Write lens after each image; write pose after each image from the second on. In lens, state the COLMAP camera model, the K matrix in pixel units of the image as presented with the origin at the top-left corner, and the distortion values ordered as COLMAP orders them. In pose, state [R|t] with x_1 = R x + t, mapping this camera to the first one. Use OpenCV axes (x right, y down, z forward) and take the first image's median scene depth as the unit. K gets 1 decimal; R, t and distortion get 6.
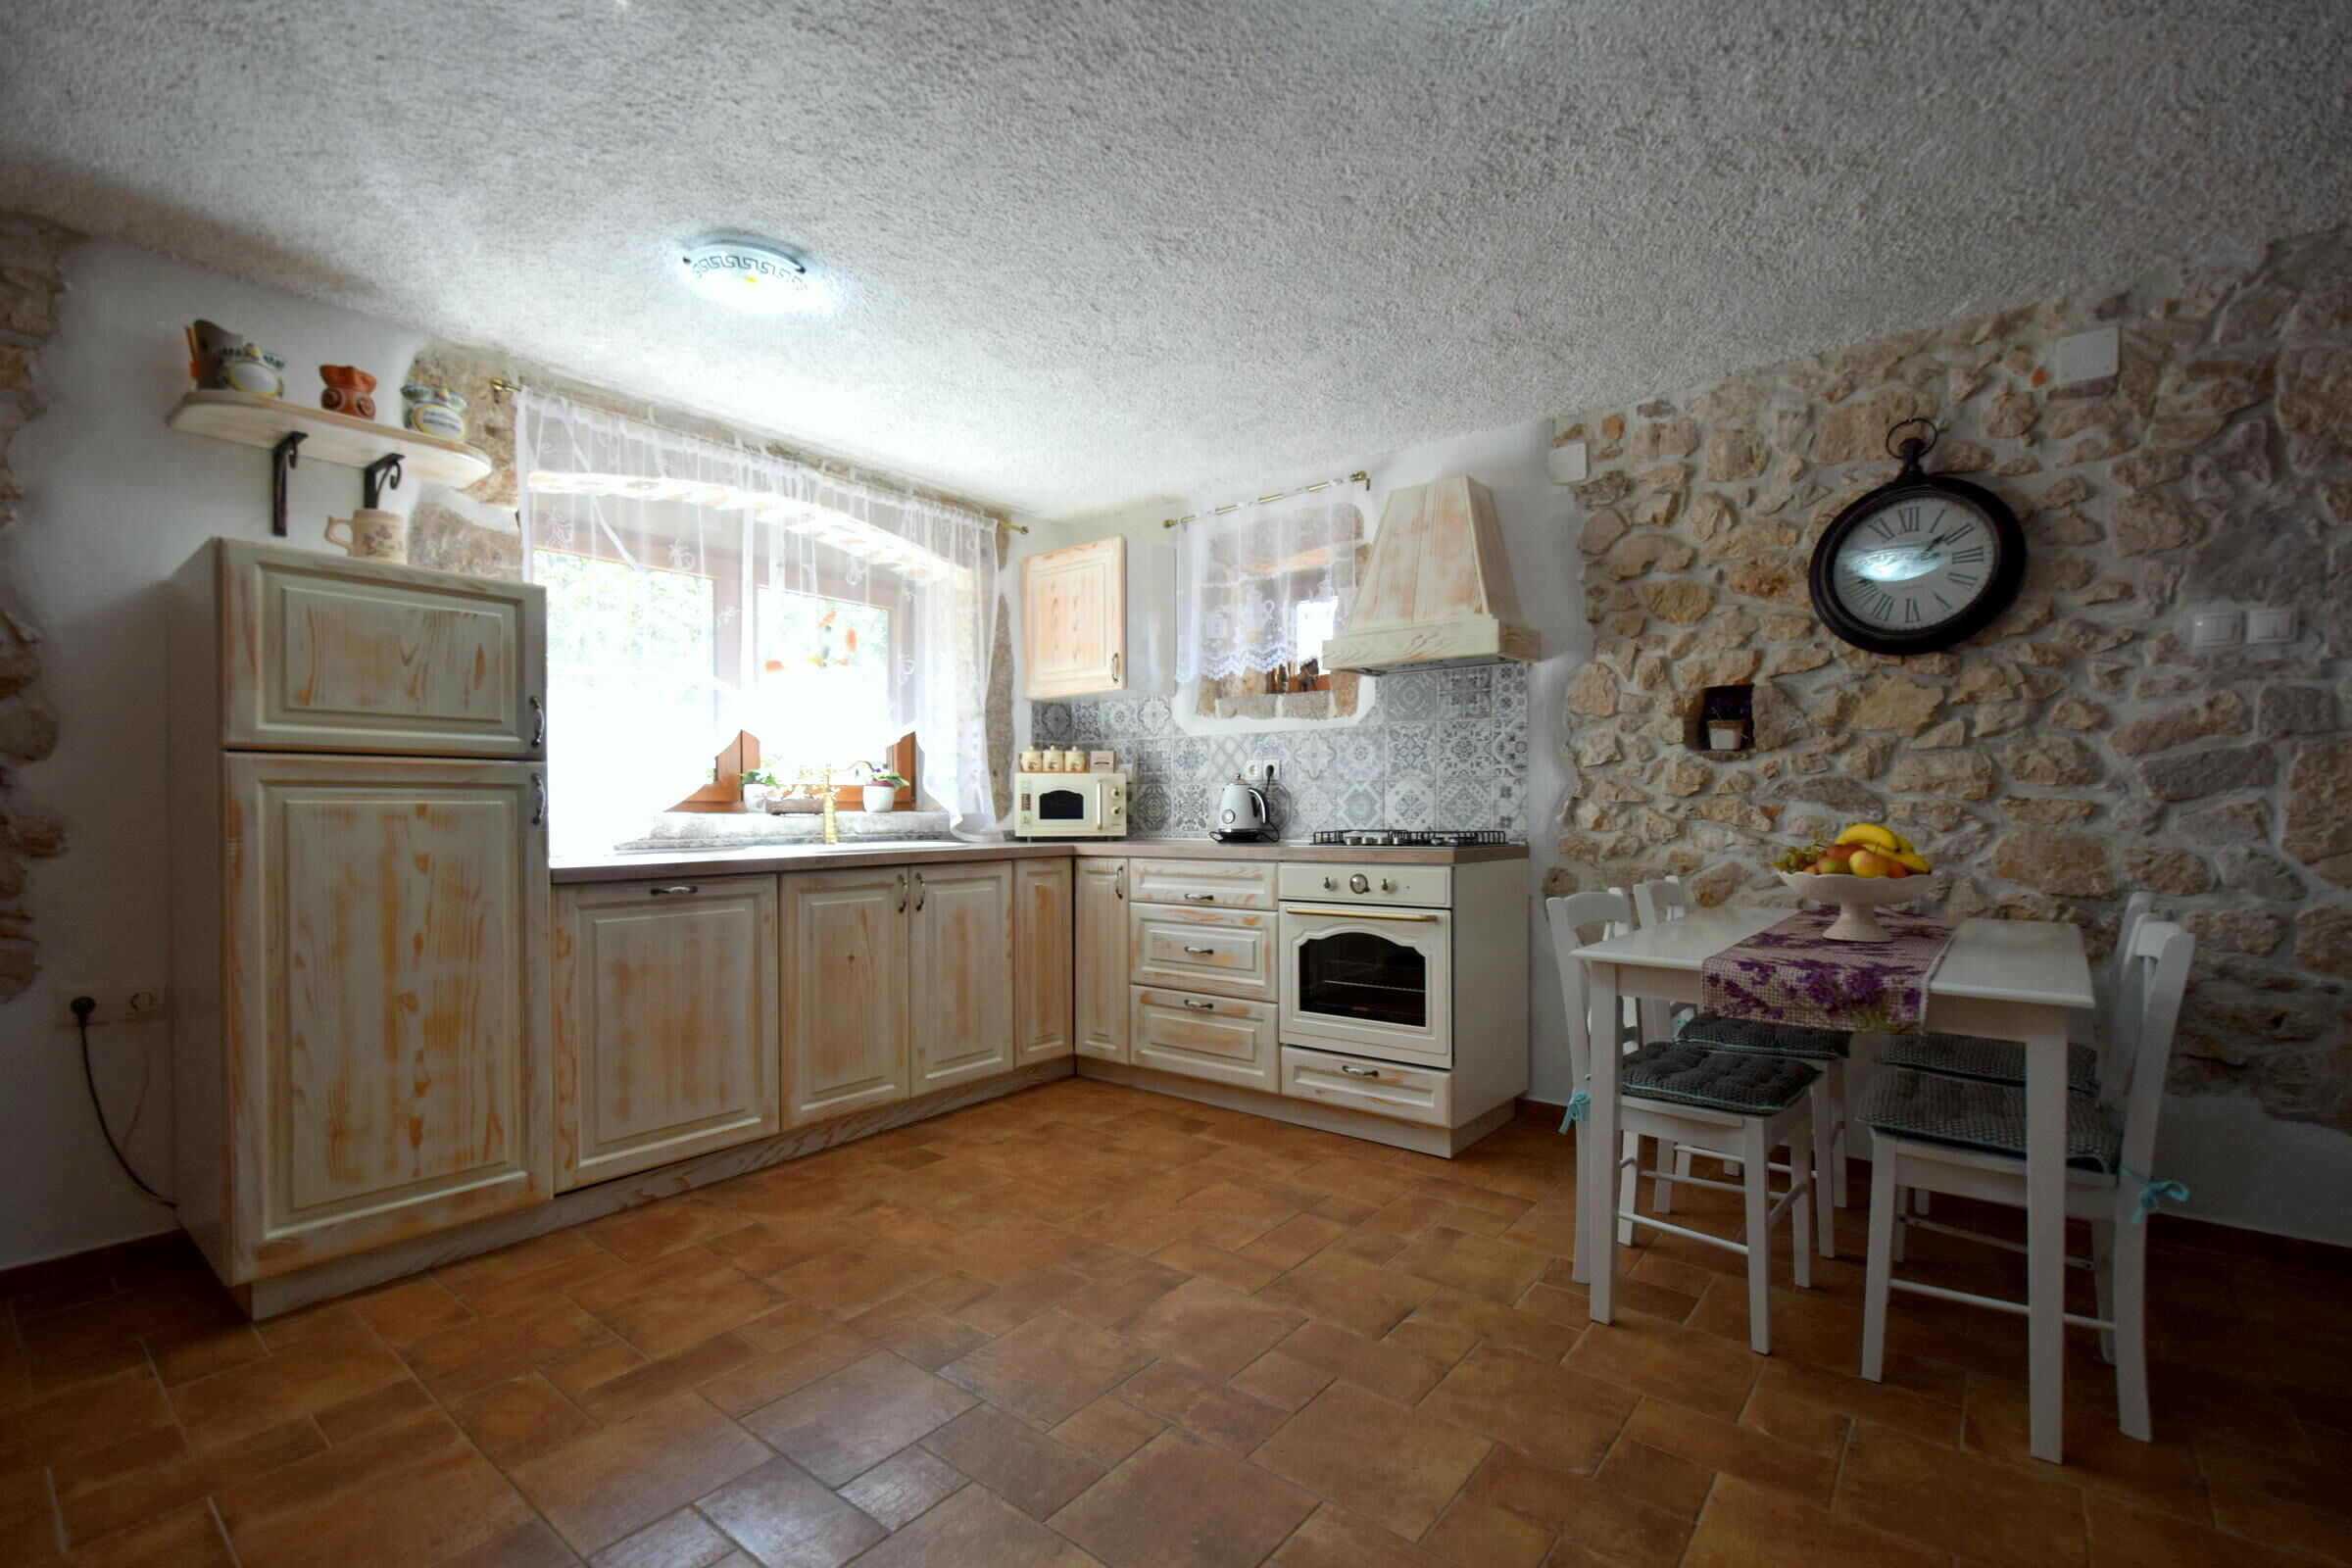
lens RADIAL K [[1024.3, 0, 1185.1], [0, 1024.3, 821.0], [0, 0, 1]] dist [0.005298, -0.007049]
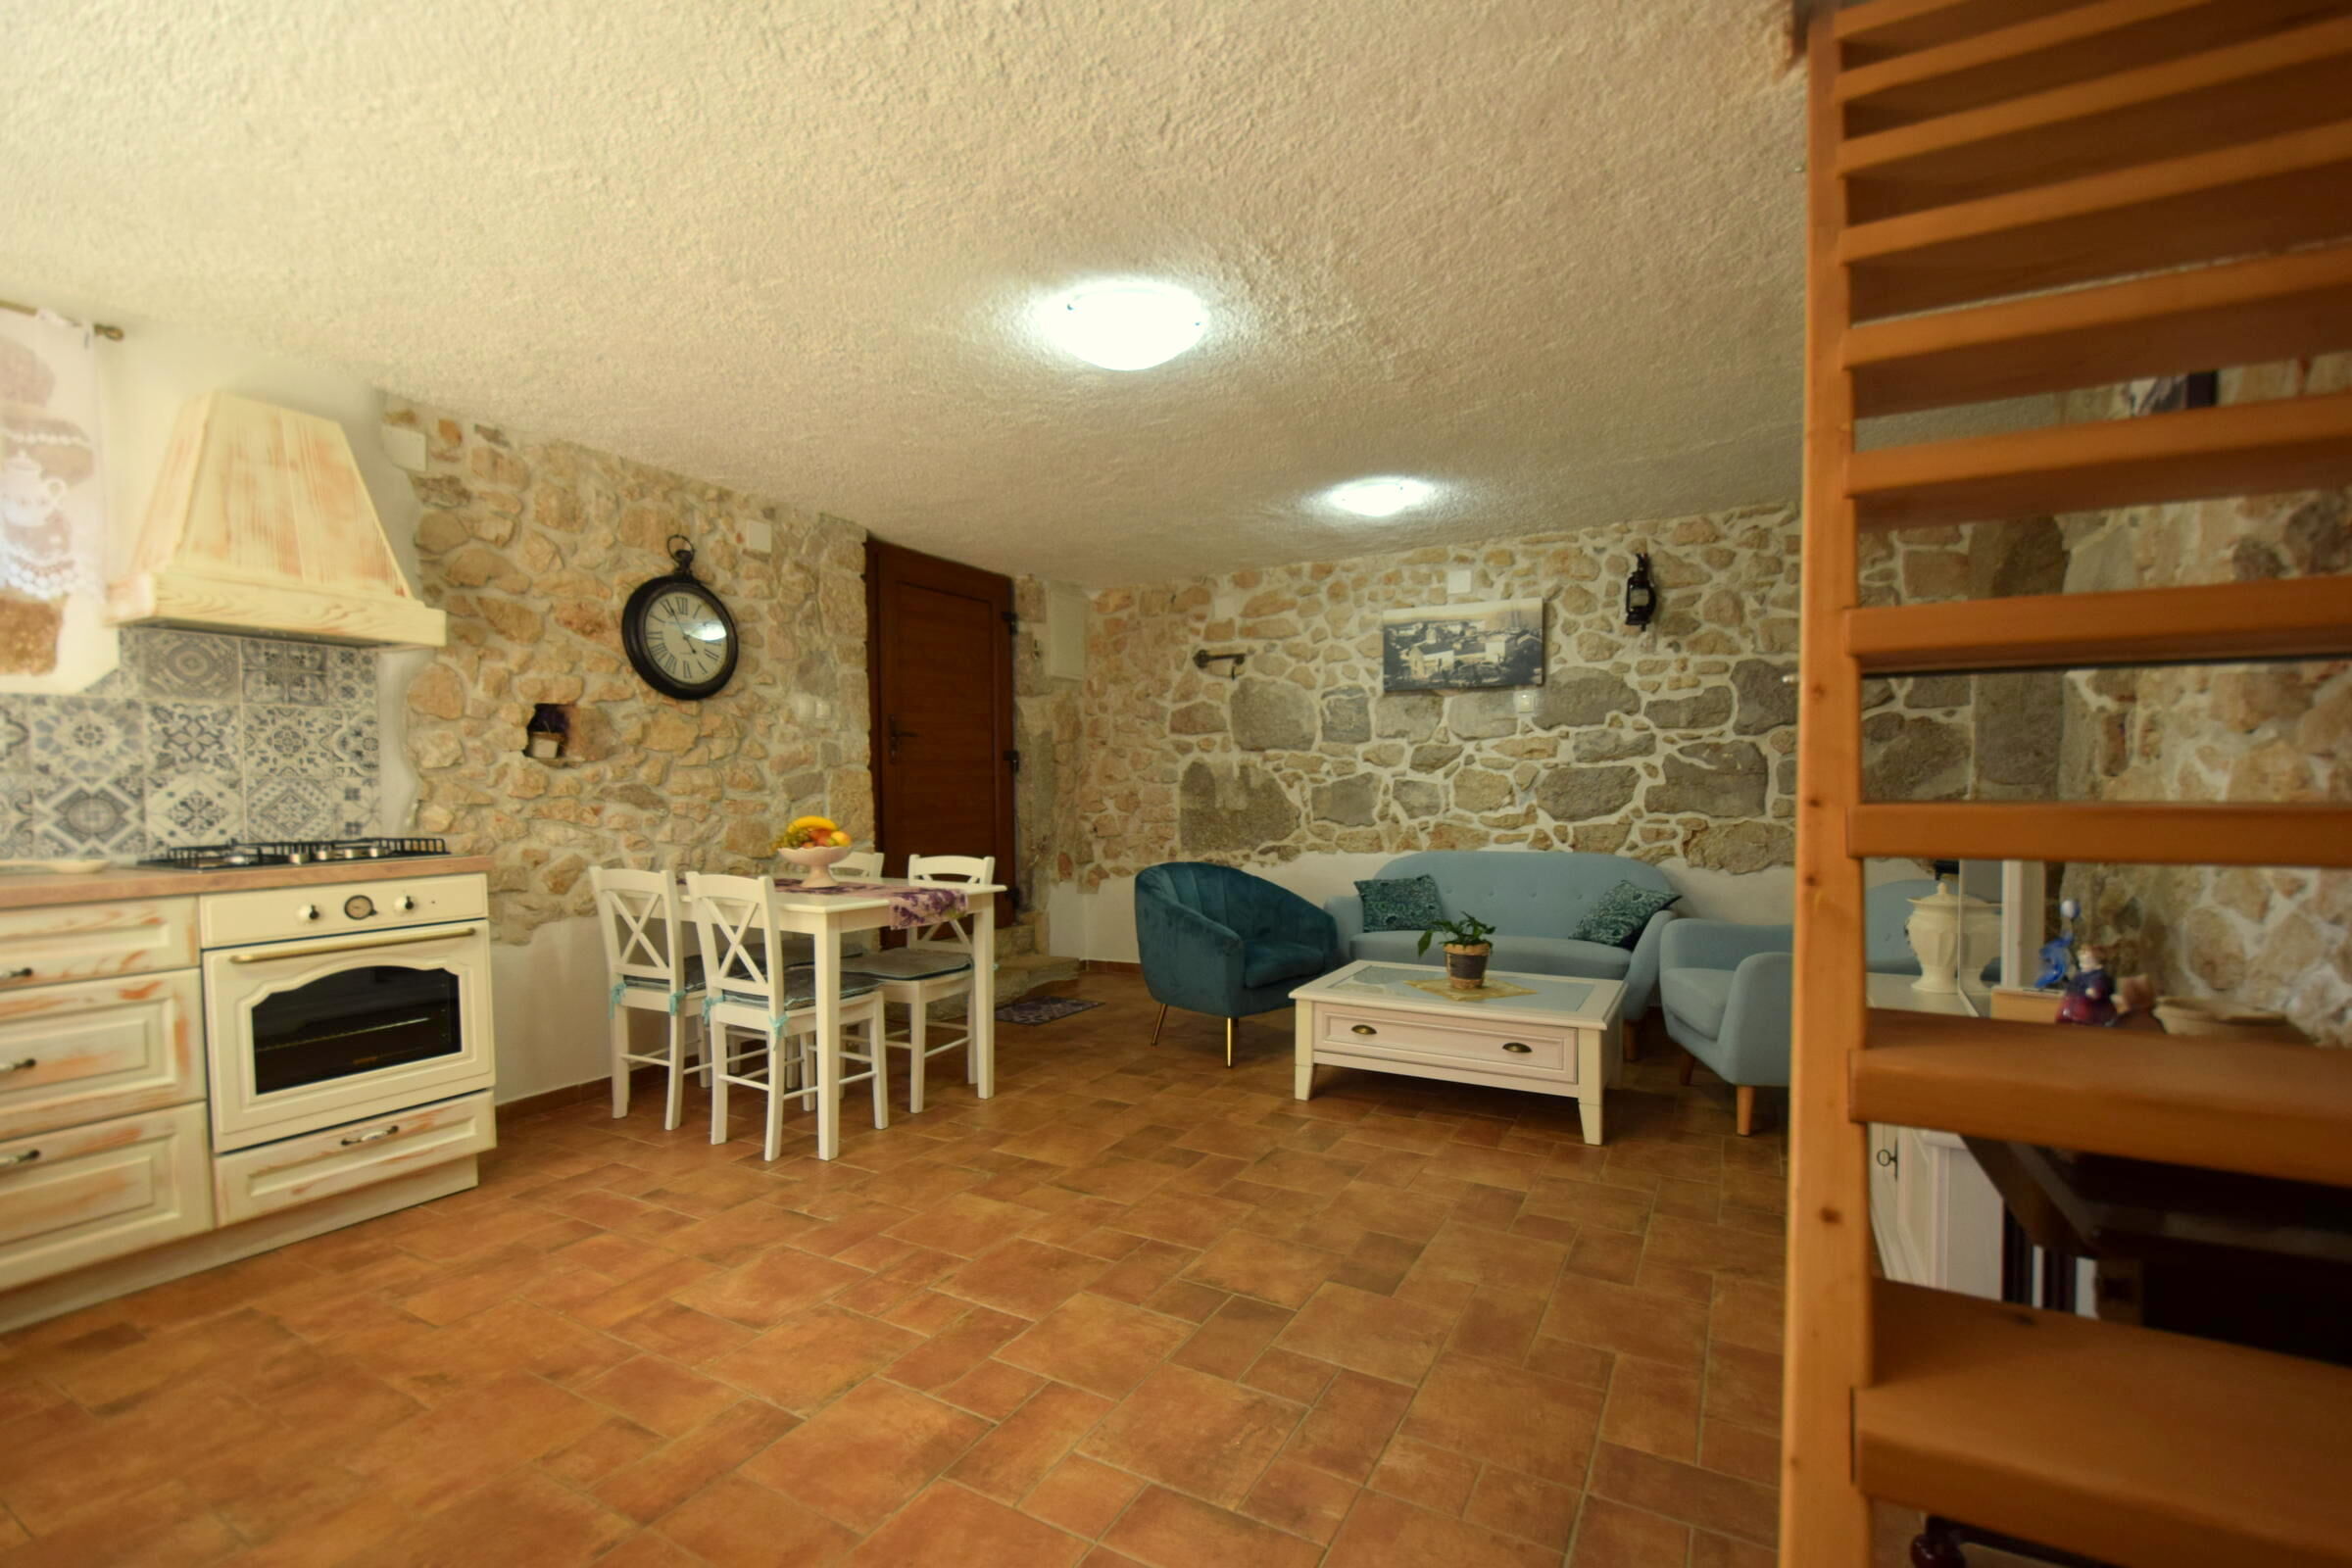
lens RADIAL K [[1024.3, 0, 1185.1], [0, 1024.3, 821.0], [0, 0, 1]] dist [0.005298, -0.007049]
pose [[-0.164197, -0.025106, 0.986108, -0.722681], [0.022259, 0.999327, 0.029149, -0.016165], [-0.986176, 0.026736, -0.163527, 0.475771]]
